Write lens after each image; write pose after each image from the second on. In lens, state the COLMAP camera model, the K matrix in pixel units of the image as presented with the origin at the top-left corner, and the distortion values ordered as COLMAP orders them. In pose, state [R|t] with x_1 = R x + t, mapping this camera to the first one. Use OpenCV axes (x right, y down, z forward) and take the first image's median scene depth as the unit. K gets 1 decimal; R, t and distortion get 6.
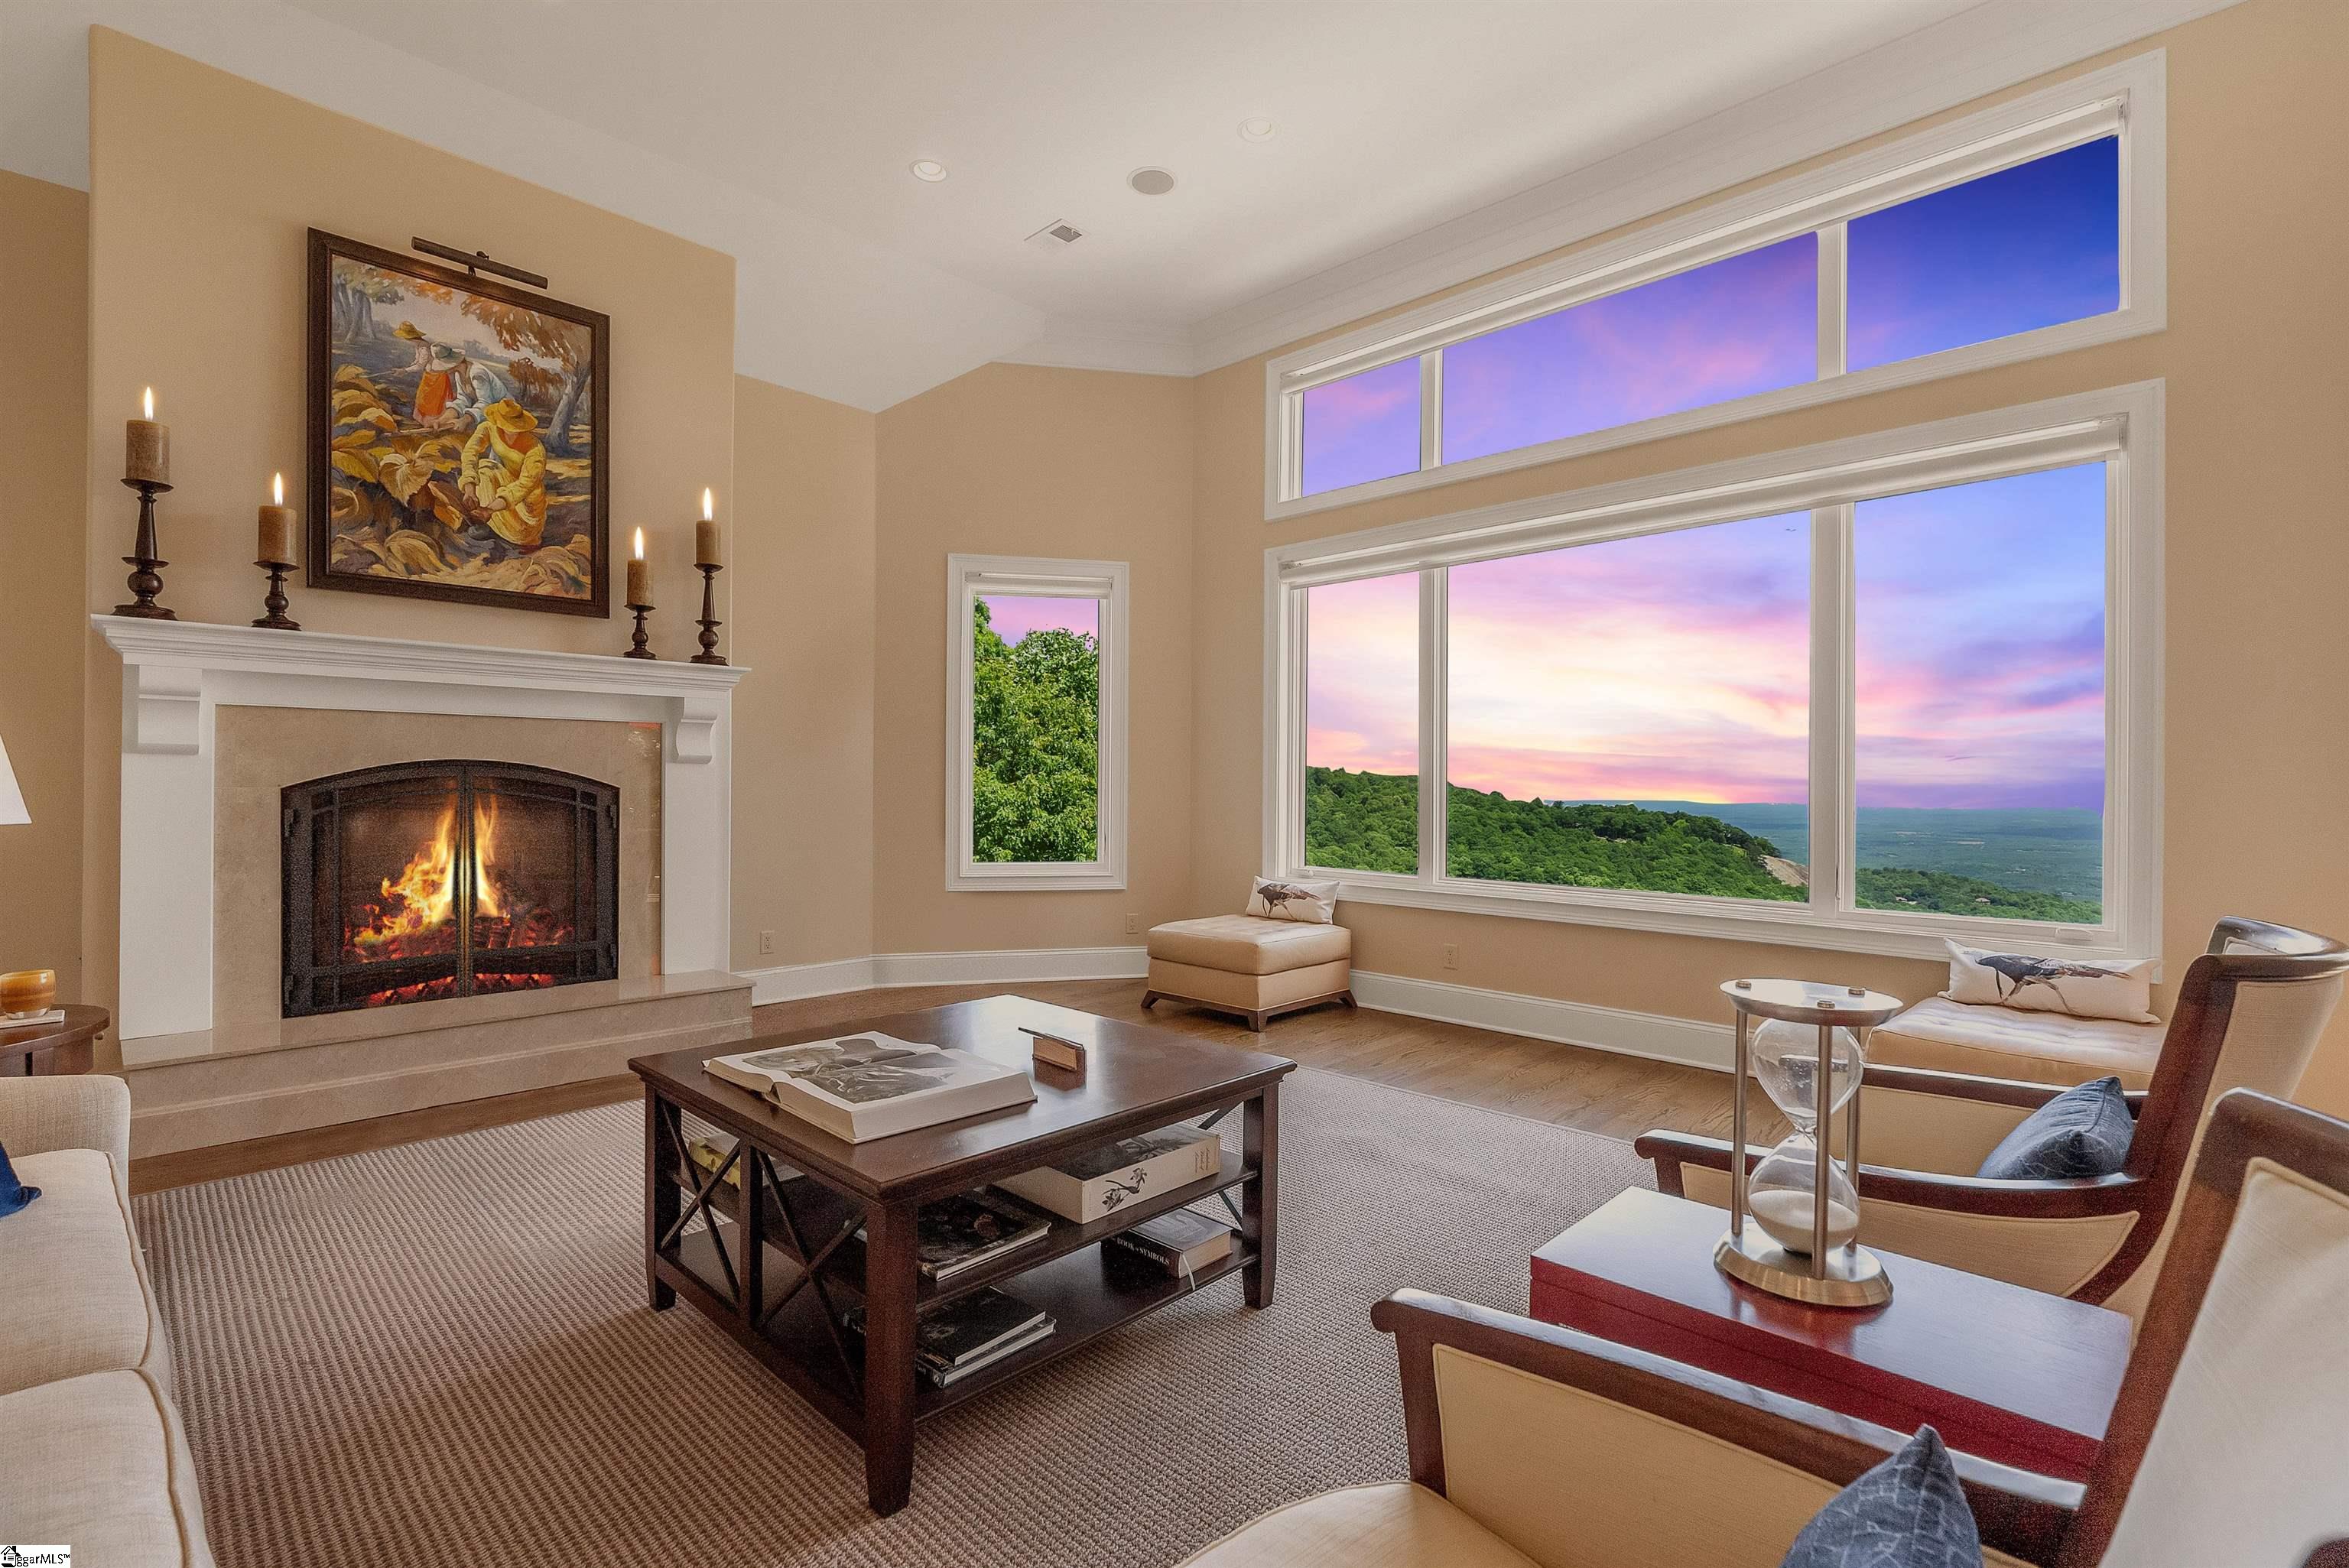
lens RADIAL K [[1054.9, 0, 1181.8], [0, 1054.9, 784.8], [0, 0, 1]] dist [-0.000979, 0.000365]
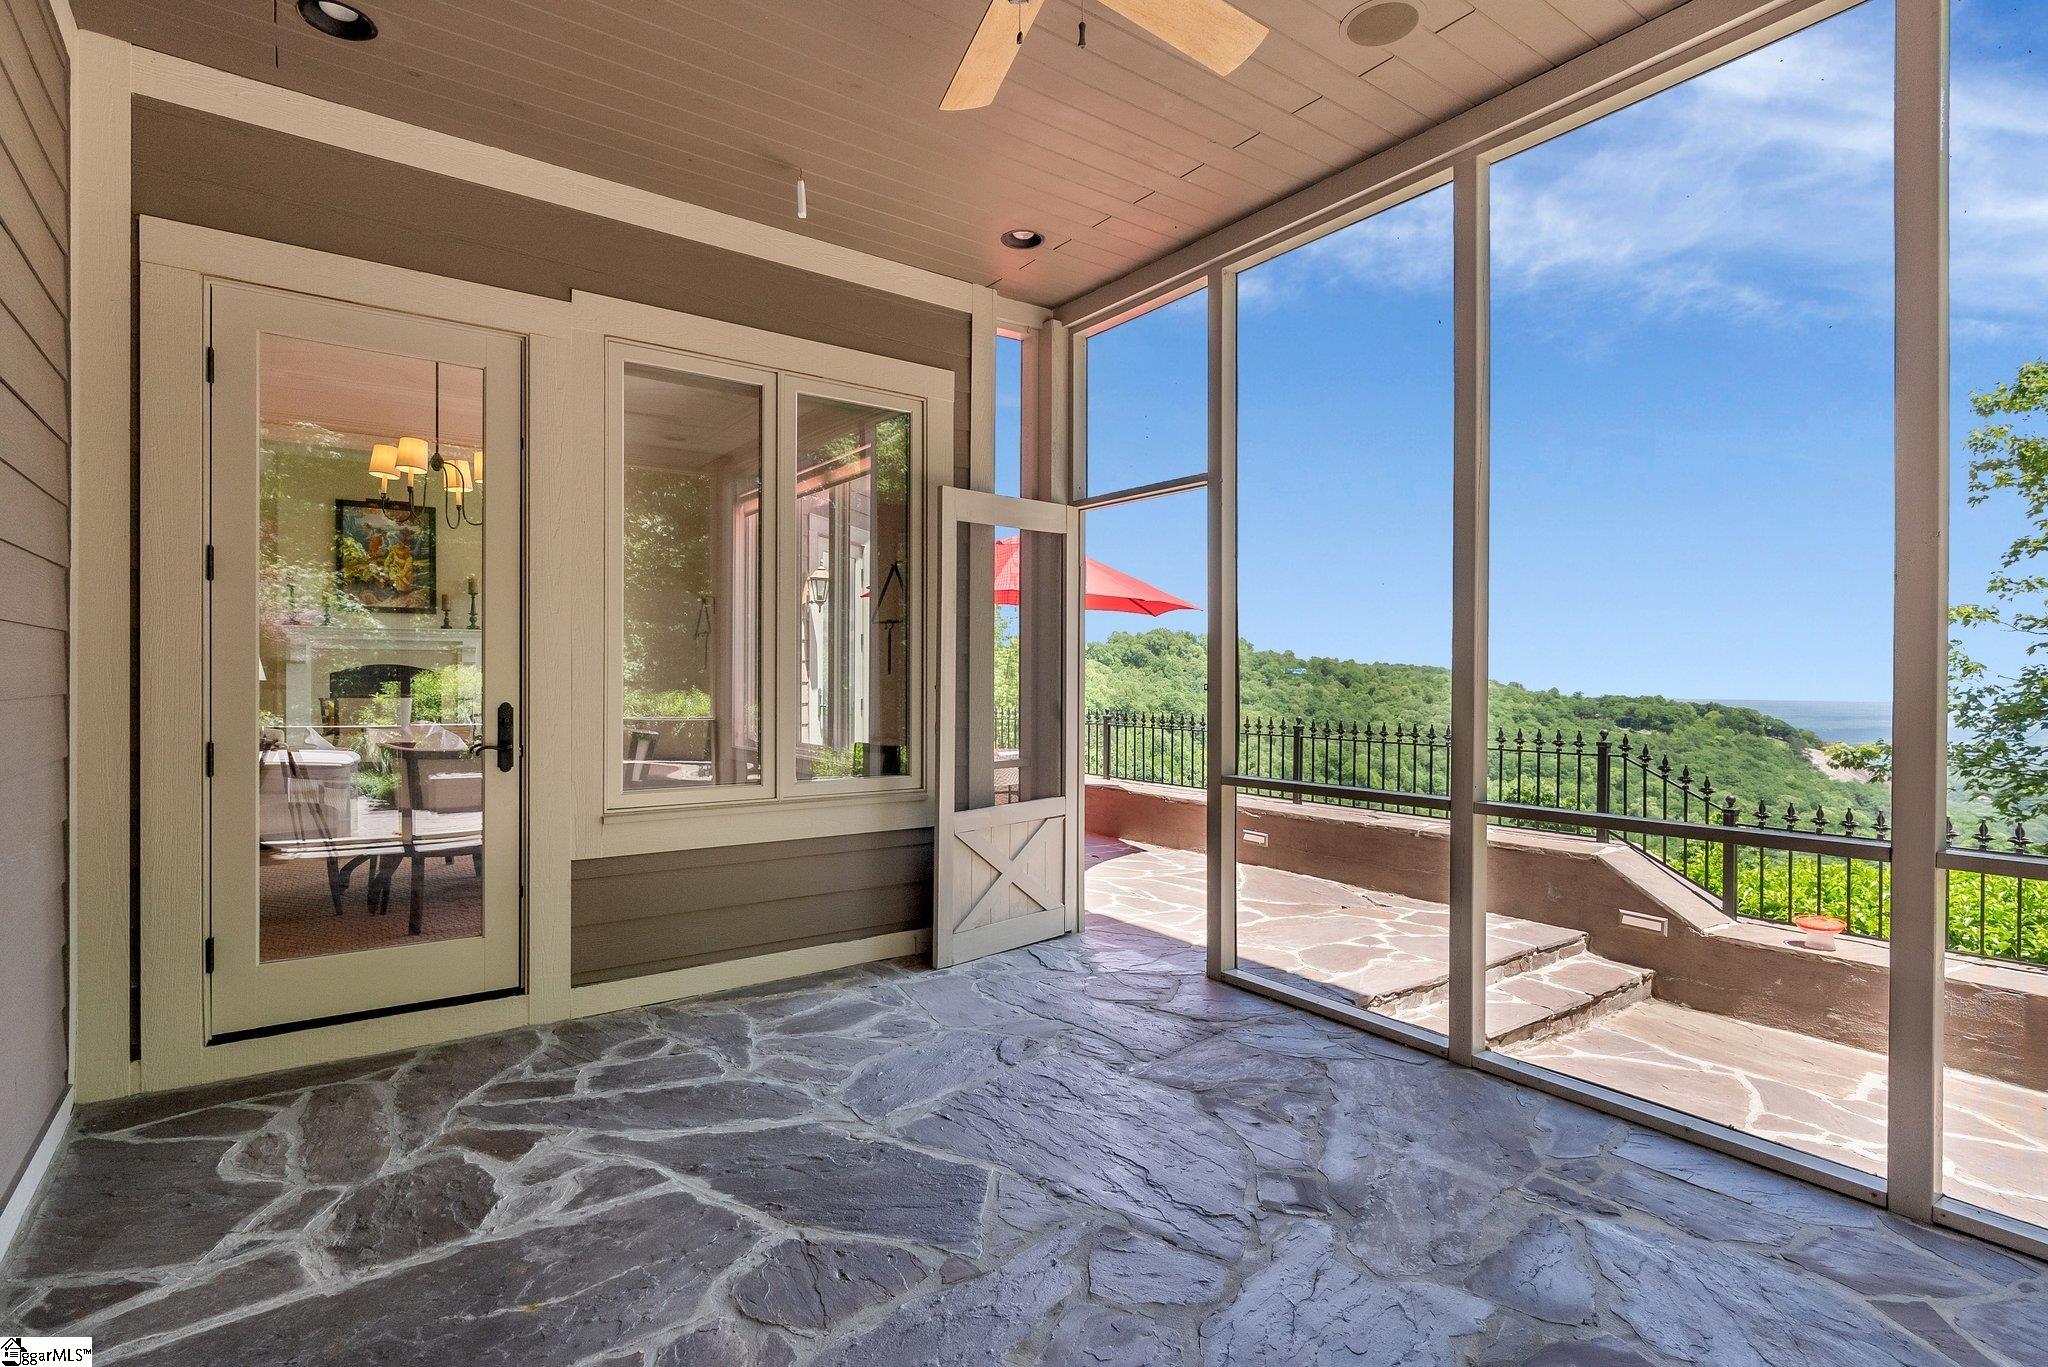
lens RADIAL K [[1001.4, 0, 1033.0], [0, 1001.4, 681.8], [0, 0, 1]] dist [-0.003287, -0.000368]
pose [[0.986179, 0.000192, -0.165683, 1.589384], [0.000835, 0.999981, 0.006130, 0.009322], [0.165681, -0.006183, 0.986160, -1.485455]]
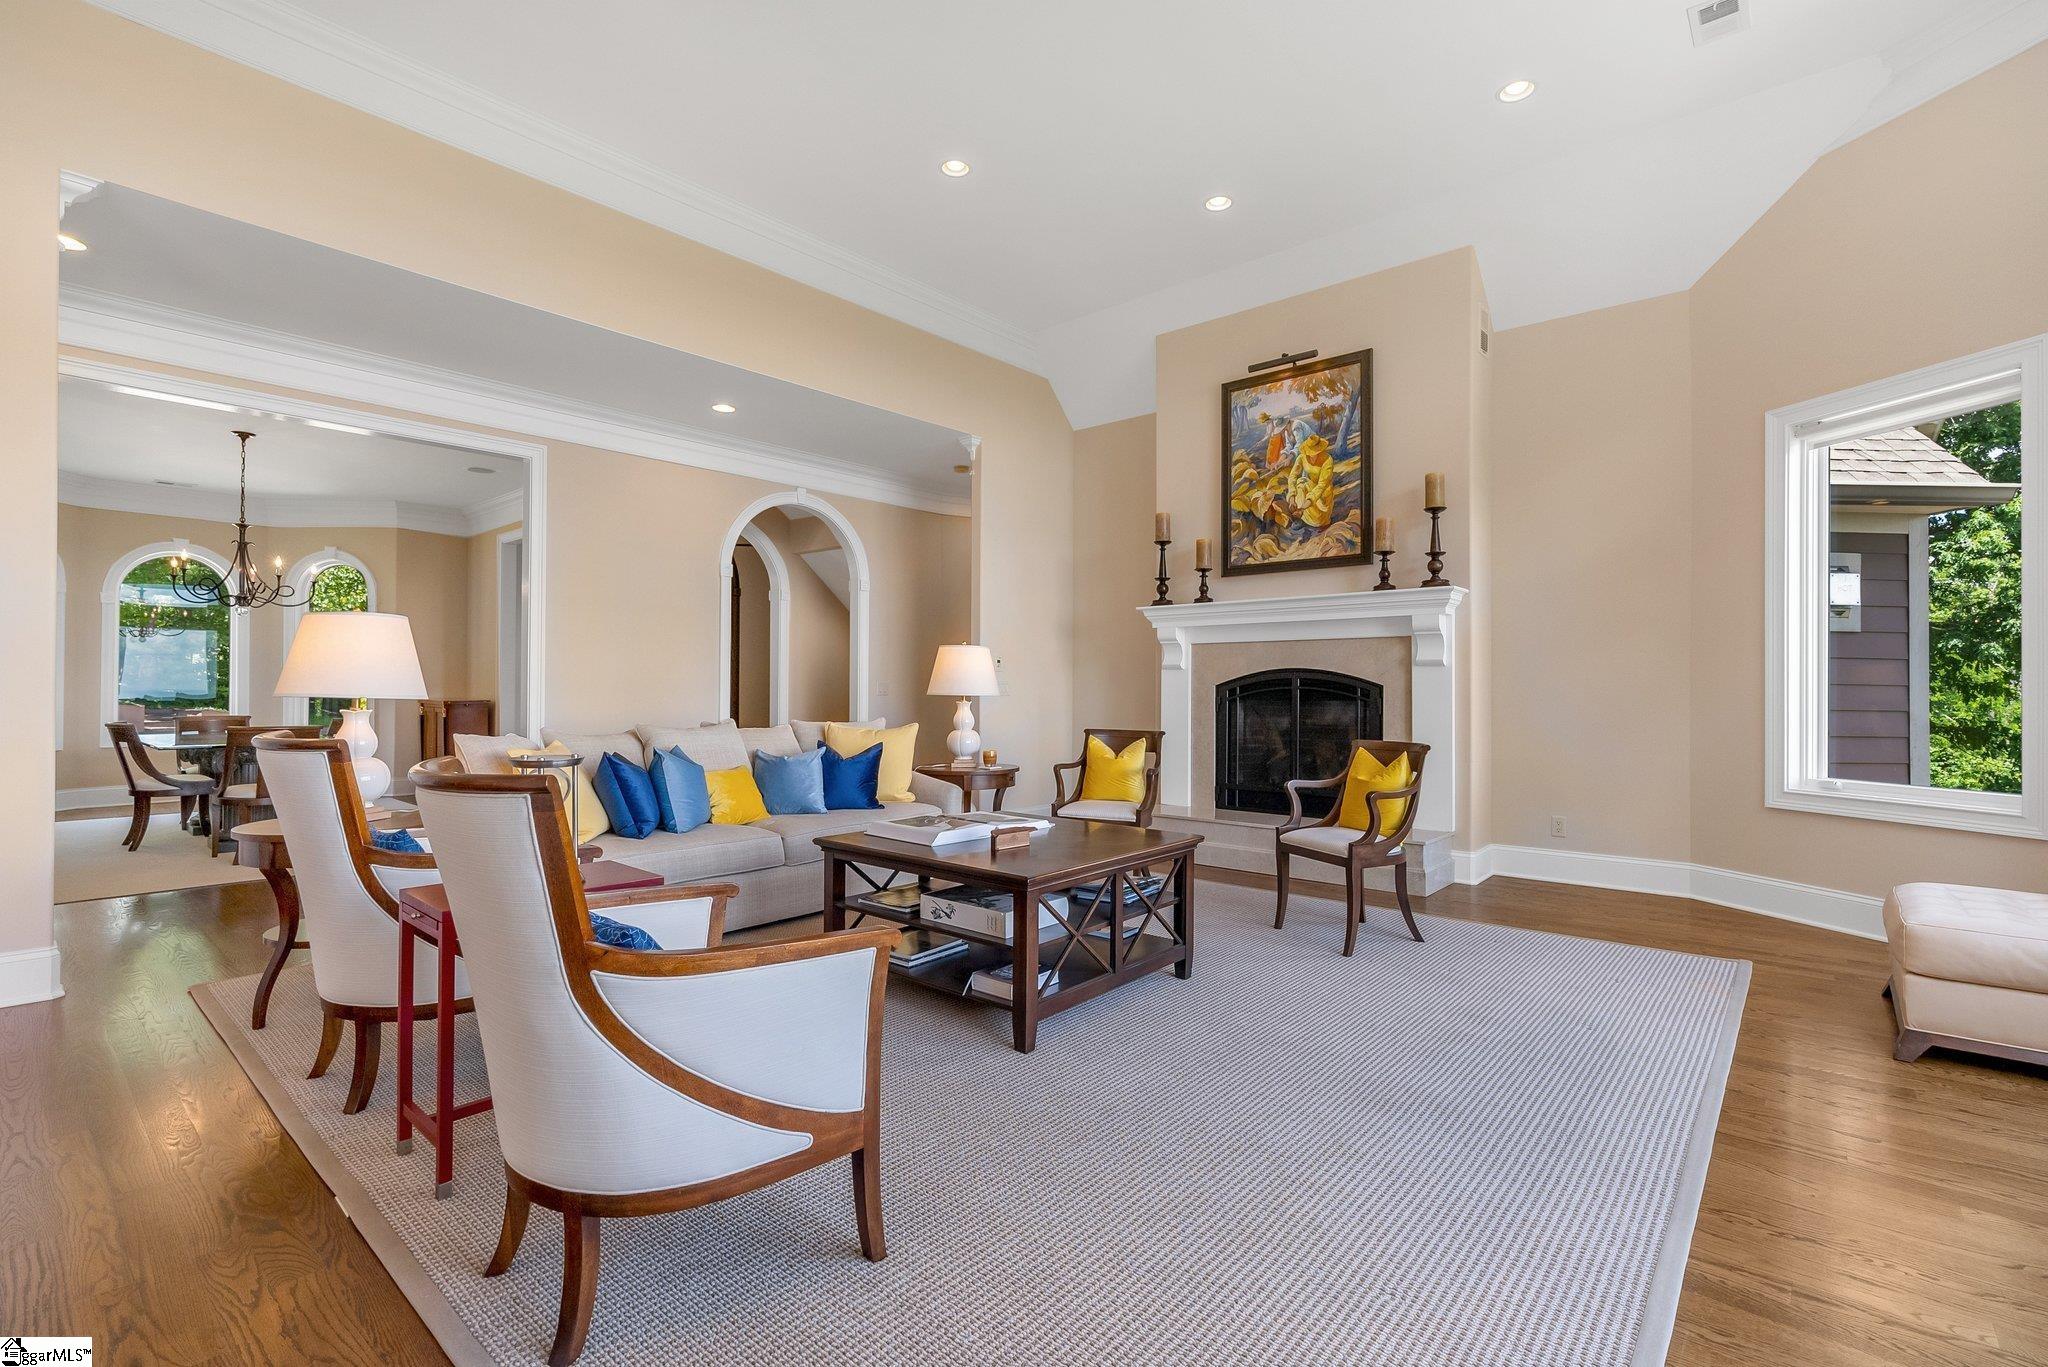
lens RADIAL K [[919.8, 0, 1030.4], [0, 919.8, 684.2], [0, 0, 1]] dist [-0.000979, 0.000365]
pose [[0.067474, -0.011918, -0.997650, 0.682131], [-0.003501, 0.999920, -0.012182, 0.018862], [0.997715, 0.004315, 0.067426, 0.500140]]
